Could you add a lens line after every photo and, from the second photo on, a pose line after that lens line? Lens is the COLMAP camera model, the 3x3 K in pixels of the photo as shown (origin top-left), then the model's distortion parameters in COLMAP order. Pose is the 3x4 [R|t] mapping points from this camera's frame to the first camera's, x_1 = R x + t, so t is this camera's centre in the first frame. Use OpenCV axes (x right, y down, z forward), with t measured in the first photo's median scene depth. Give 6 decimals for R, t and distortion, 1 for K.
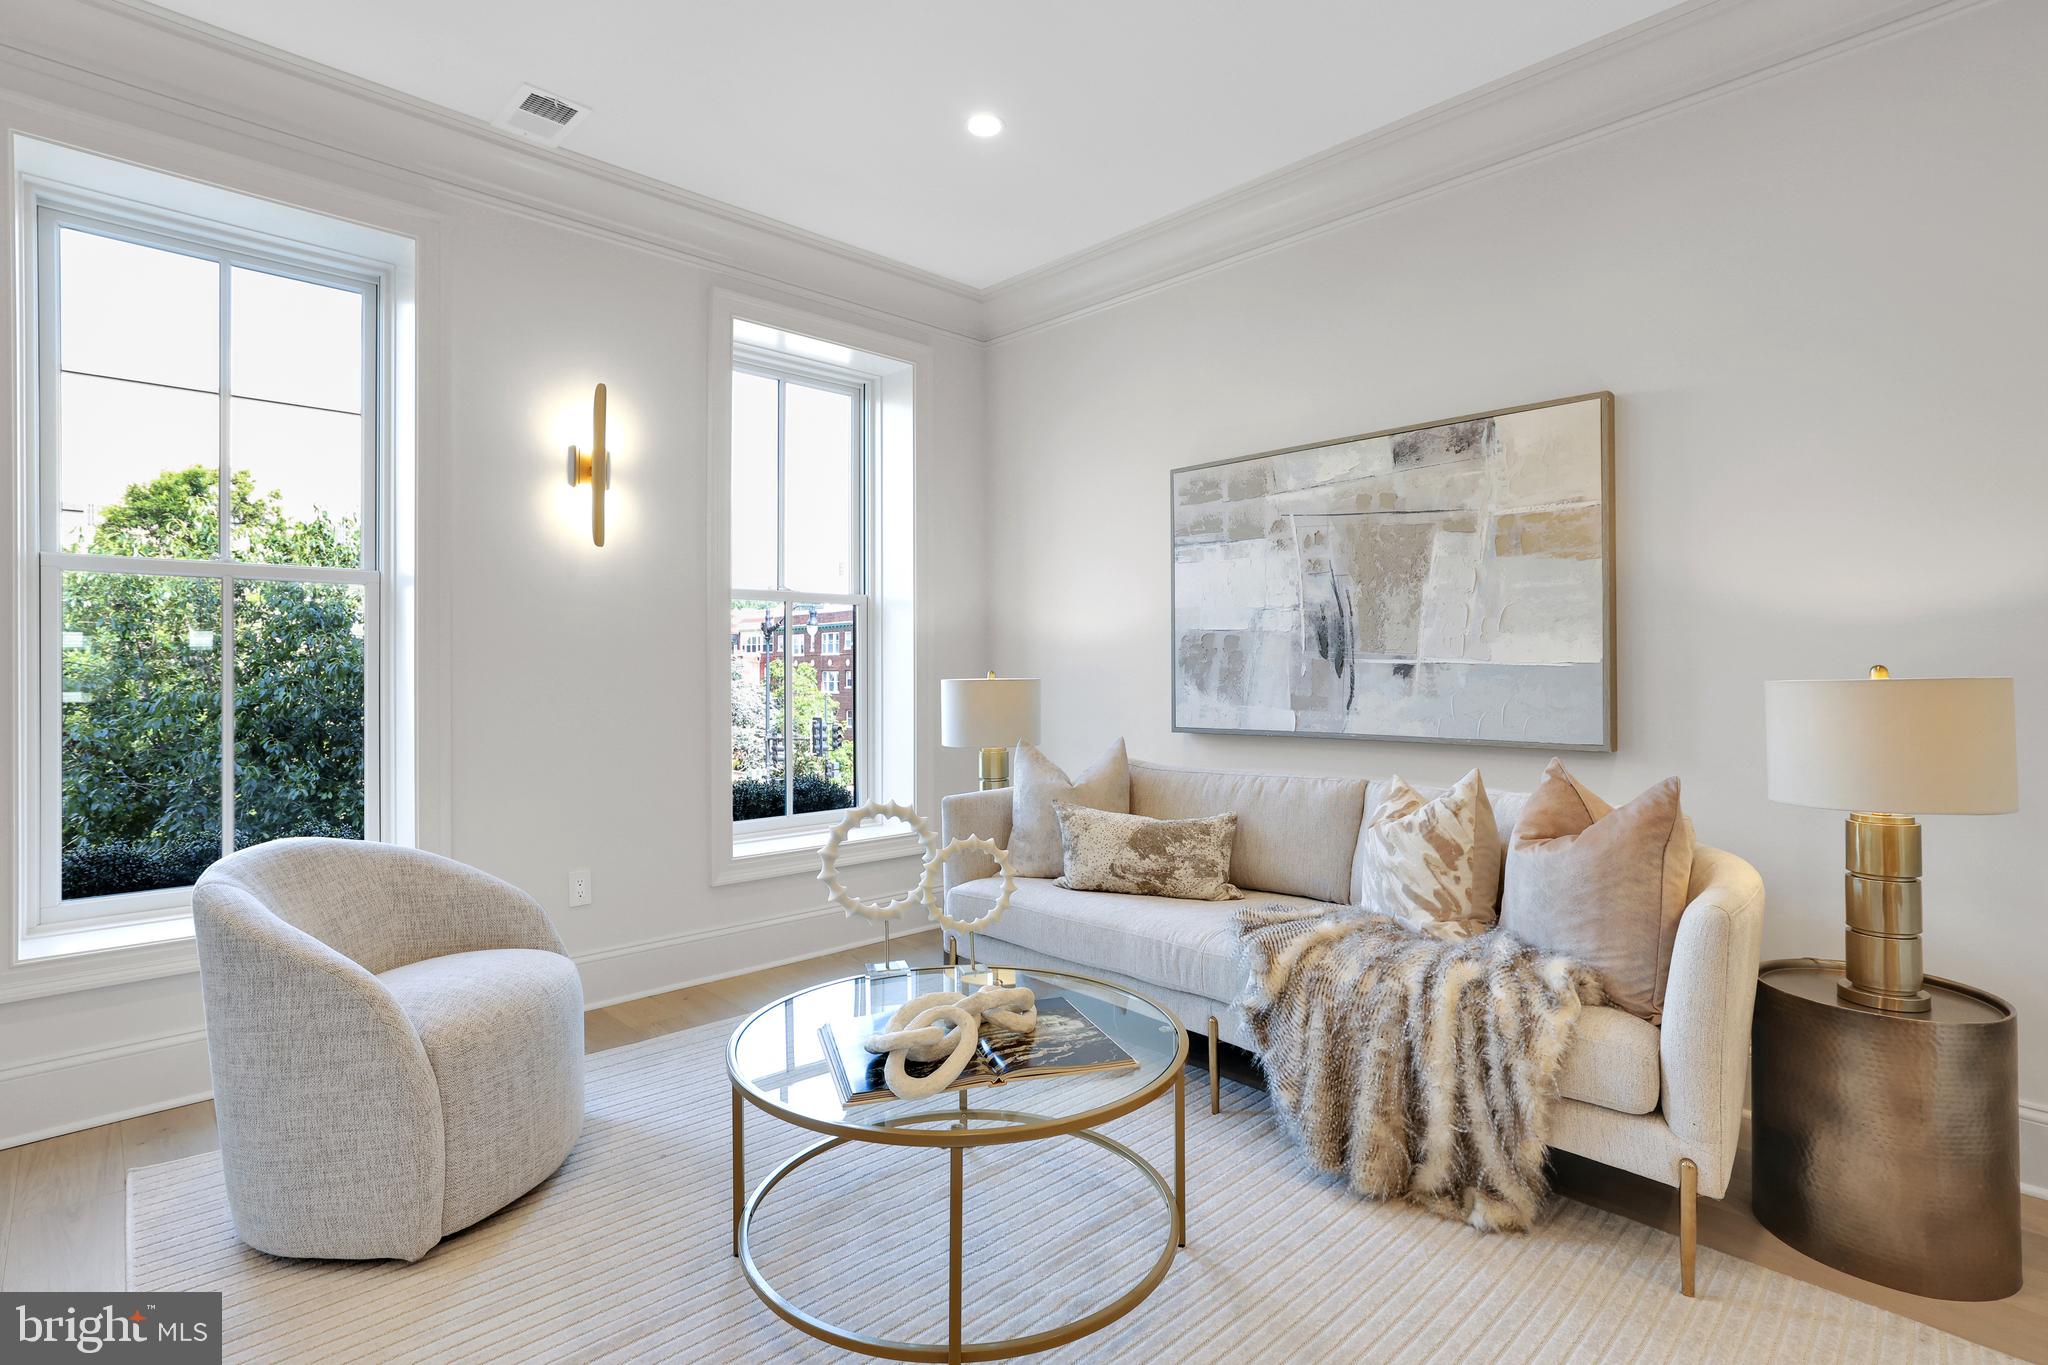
lens RADIAL K [[993.4, 0, 1021.2], [0, 993.4, 667.2], [0, 0, 1]] dist [-0.045073, 0.023193]
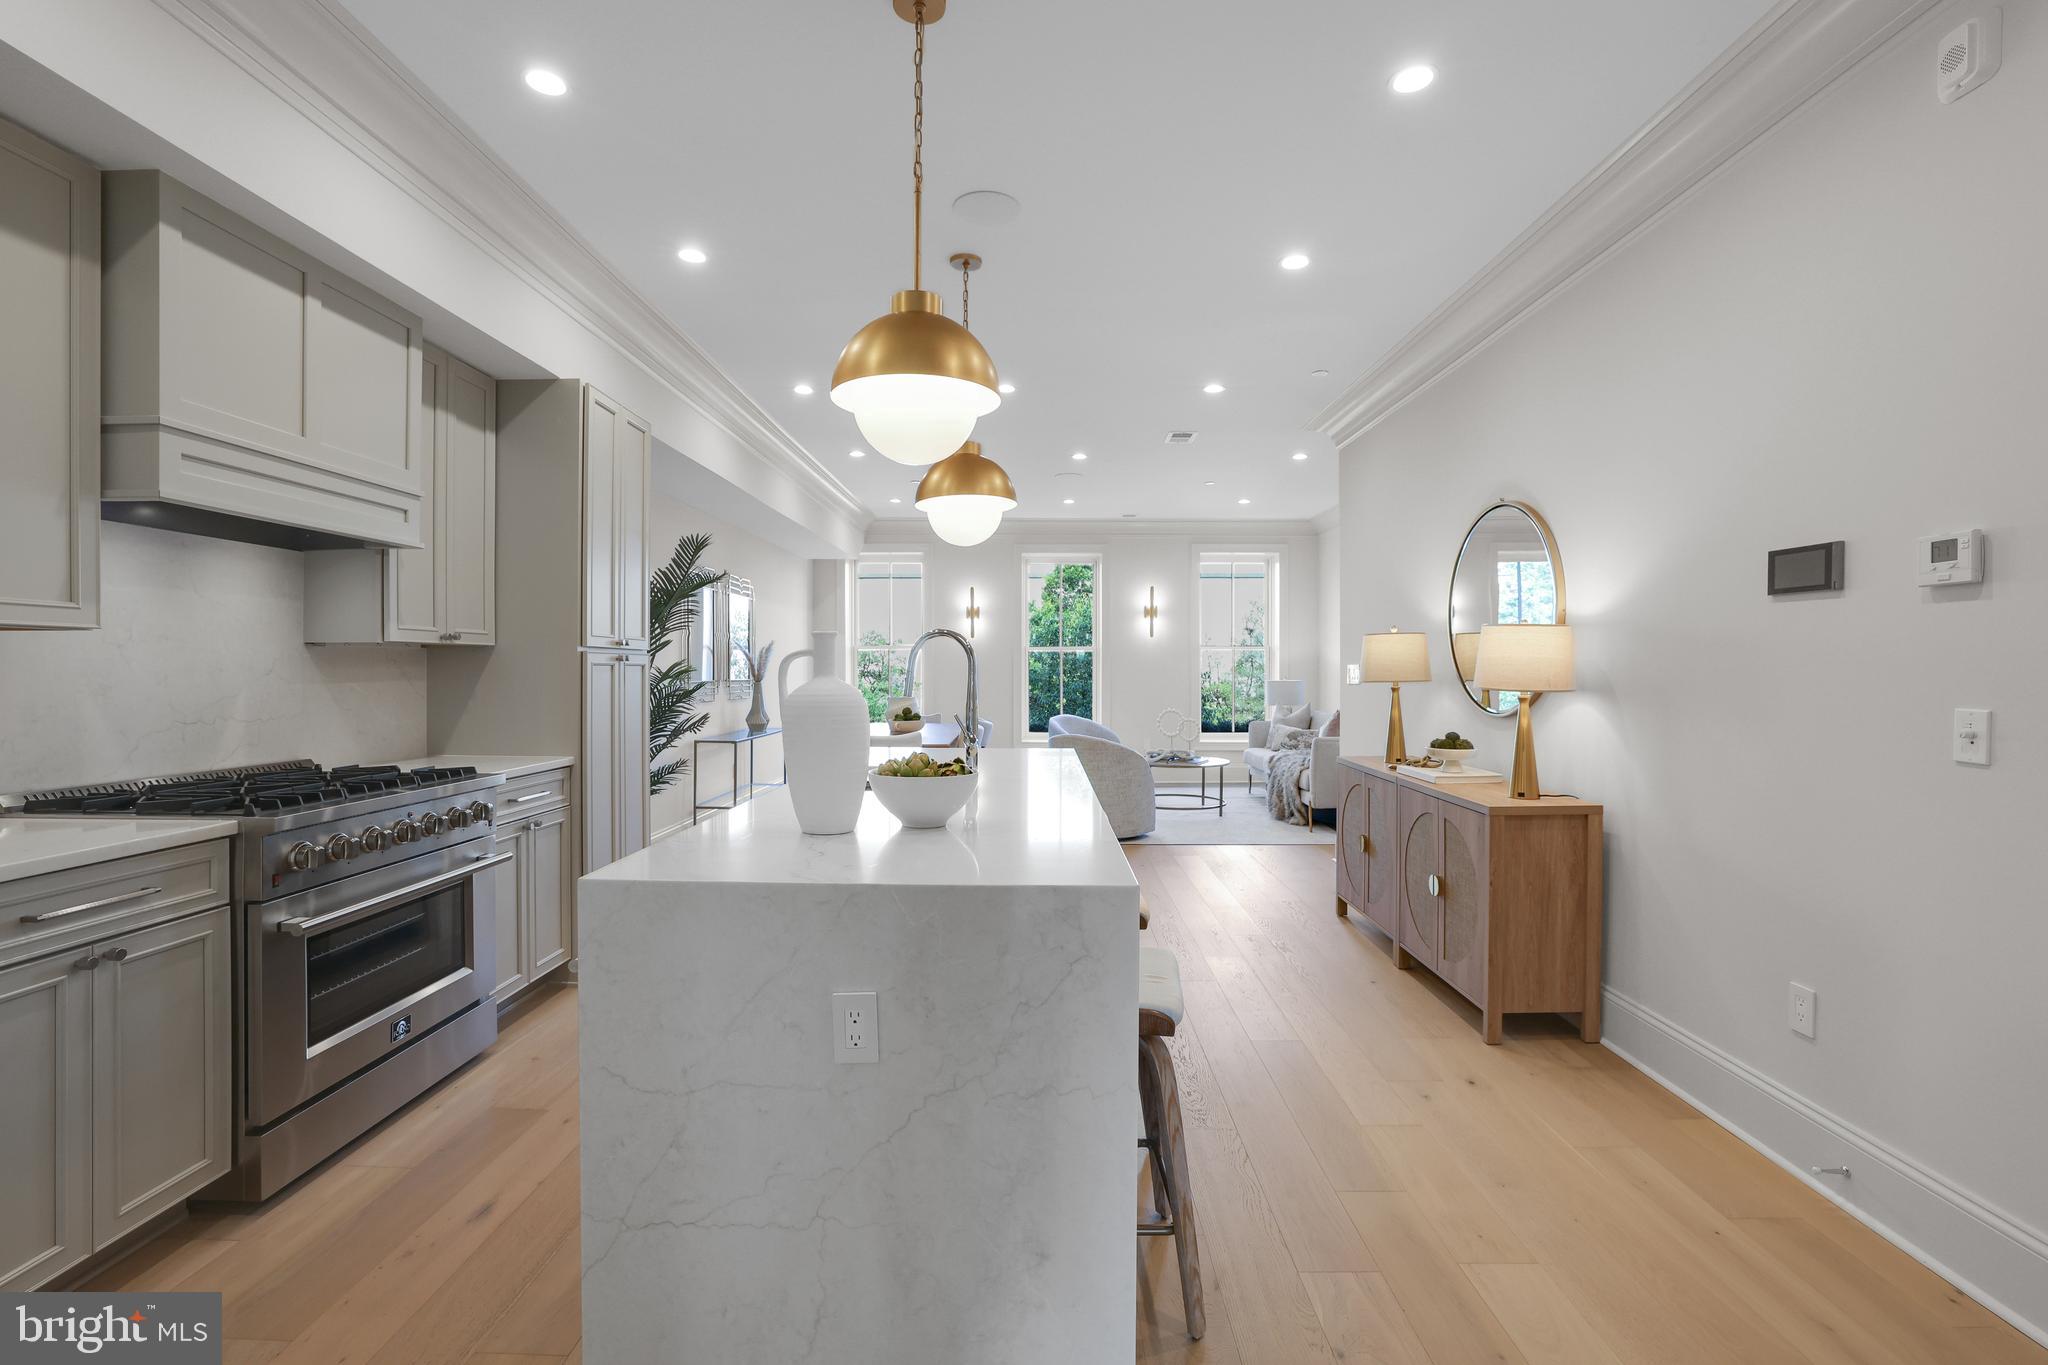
lens RADIAL K [[900.1, 0, 1029.6], [0, 900.1, 665.2], [0, 0, 1]] dist [-0.037321, 0.017577]
pose [[0.710741, 0.002202, -0.703450, 1.439068], [-0.002594, 0.999997, 0.000509, -0.033454], [0.703449, 0.001462, 0.710745, -1.449551]]
